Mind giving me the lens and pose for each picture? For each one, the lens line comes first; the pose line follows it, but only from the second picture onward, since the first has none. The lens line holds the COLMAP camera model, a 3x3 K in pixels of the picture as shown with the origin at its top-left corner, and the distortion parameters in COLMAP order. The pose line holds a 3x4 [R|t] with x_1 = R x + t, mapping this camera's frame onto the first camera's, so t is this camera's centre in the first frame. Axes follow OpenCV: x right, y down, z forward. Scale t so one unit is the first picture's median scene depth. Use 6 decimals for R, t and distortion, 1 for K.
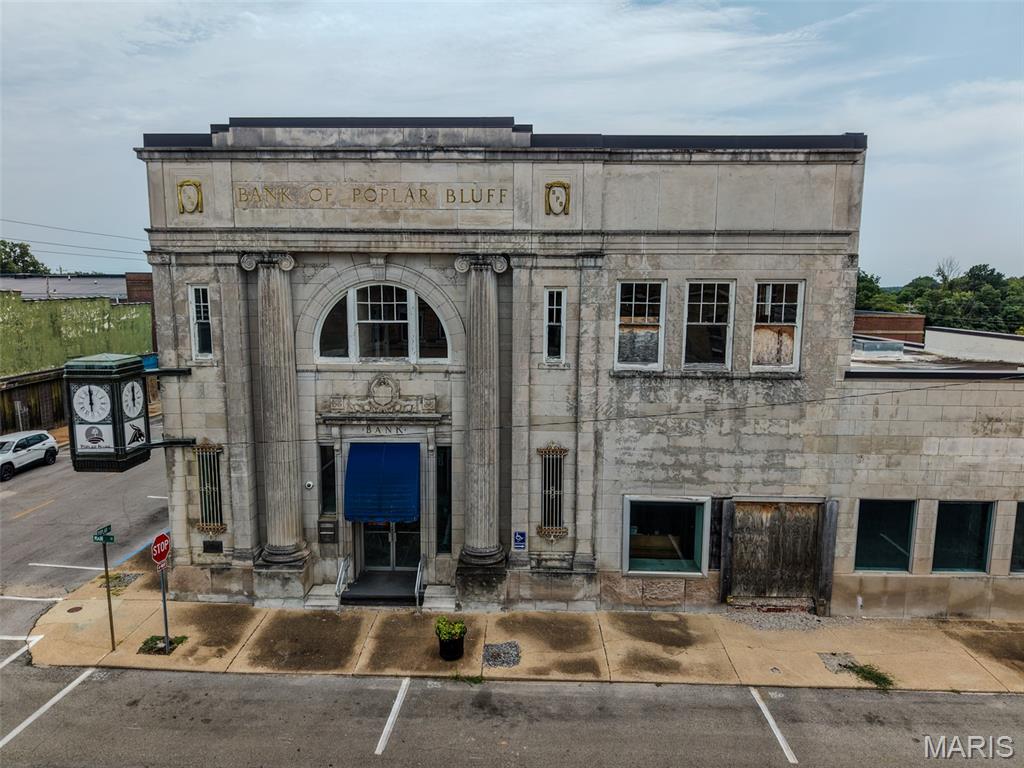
lens RADIAL K [[683.7, 0, 512.0], [0, 683.7, 384.0], [0, 0, 1]] dist [0.039272, -0.045290]
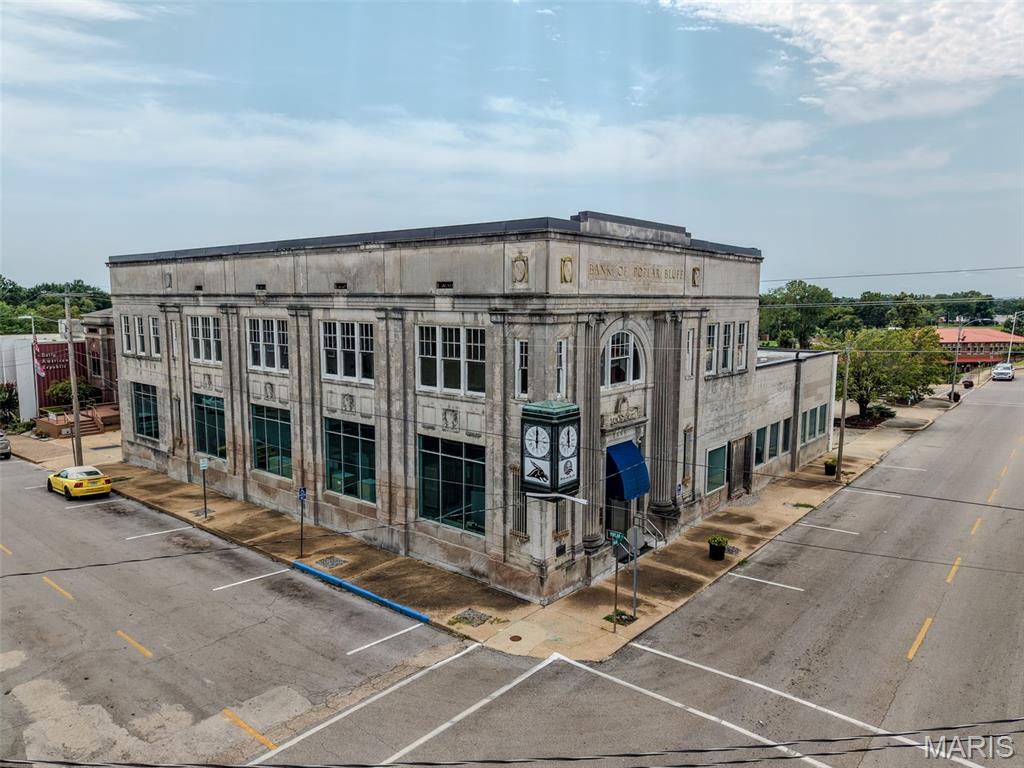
lens RADIAL K [[682.3, 0, 512.0], [0, 682.3, 384.0], [0, 0, 1]] dist [0.066970, -0.103547]
pose [[0.622564, -0.099411, 0.776229, -1.486400], [0.109261, 0.993225, 0.039570, -0.122200], [-0.774904, 0.060177, 0.629208, 0.299045]]
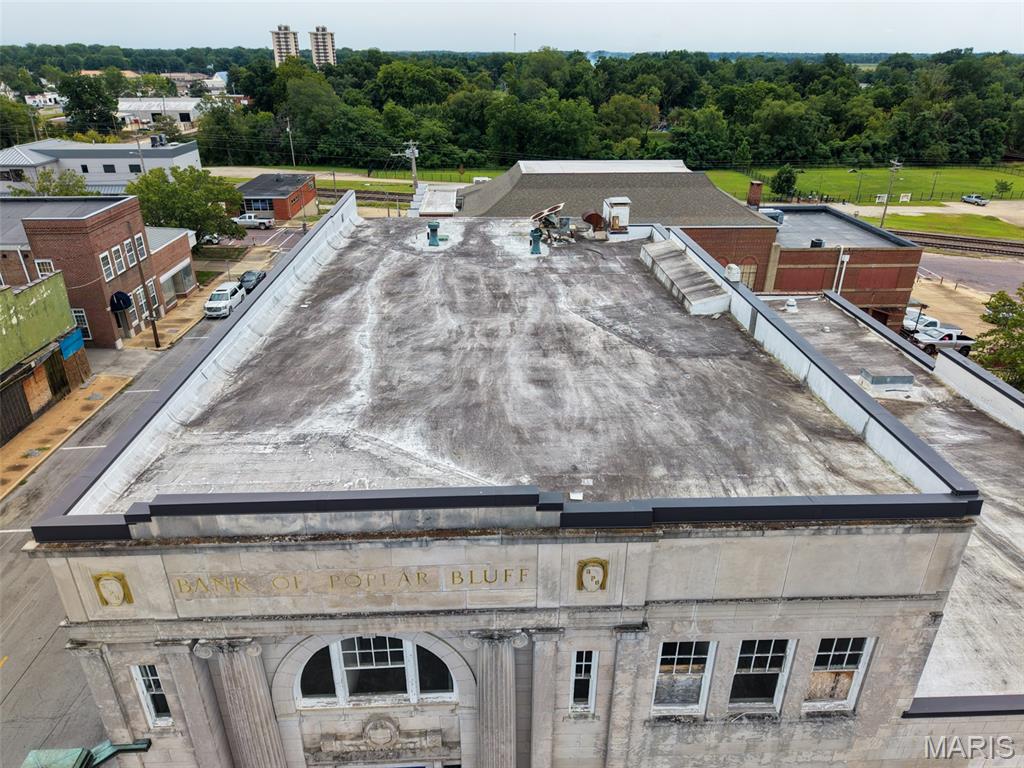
lens RADIAL K [[683.7, 0, 512.0], [0, 683.7, 384.0], [0, 0, 1]] dist [0.039272, -0.045290]
pose [[0.997563, -0.031796, 0.062099, -0.066407], [0.011209, 0.951593, 0.307157, -0.700500], [-0.068860, -0.305713, 0.949630, 0.309876]]
